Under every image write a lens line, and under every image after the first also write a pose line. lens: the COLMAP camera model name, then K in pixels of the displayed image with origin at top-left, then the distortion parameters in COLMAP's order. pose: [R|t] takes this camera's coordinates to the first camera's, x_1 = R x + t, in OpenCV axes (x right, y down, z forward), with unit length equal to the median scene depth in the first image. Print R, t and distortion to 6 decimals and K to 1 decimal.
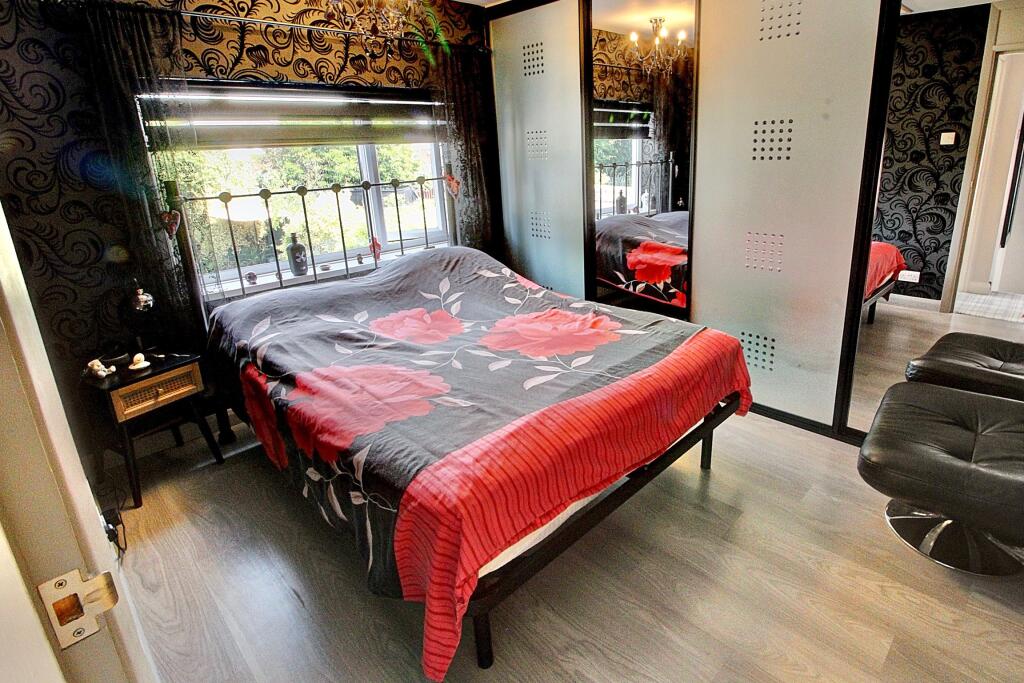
lens RADIAL K [[521.1, 0, 568.5], [0, 521.1, 293.1], [0, 0, 1]] dist [0.002938, -0.011546]
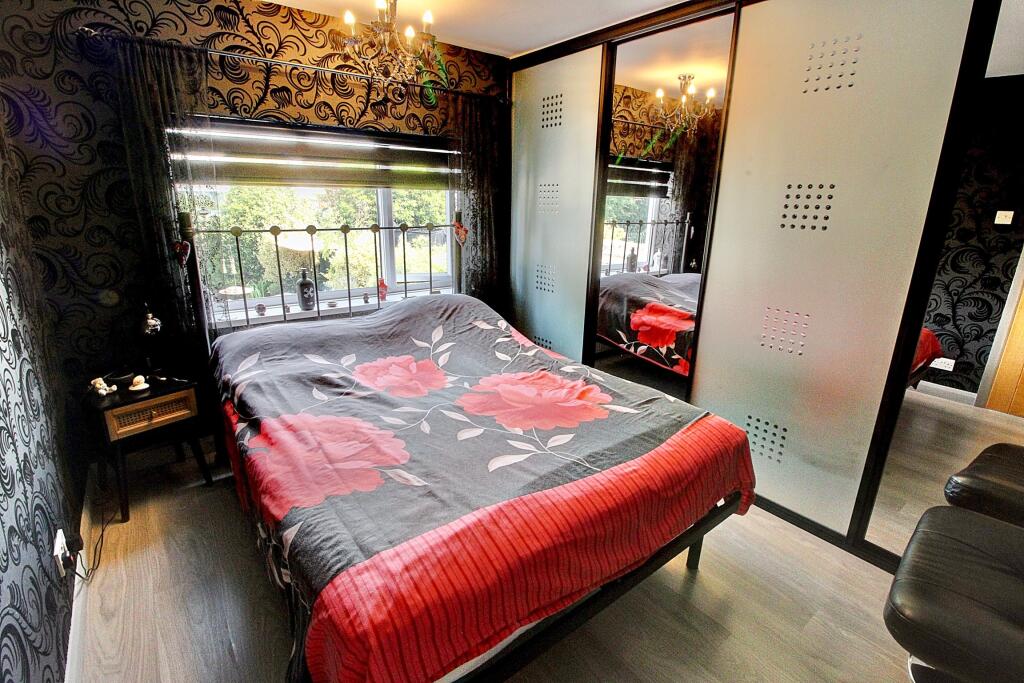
lens RADIAL K [[479.6, 0, 510.0], [0, 479.6, 334.7], [0, 0, 1]] dist [0.001711, -0.013328]
pose [[0.985716, 0.094319, -0.139529, 0.029930], [-0.094291, 0.995521, 0.006825, -0.036873], [0.139548, 0.006429, 0.990194, 0.131557]]
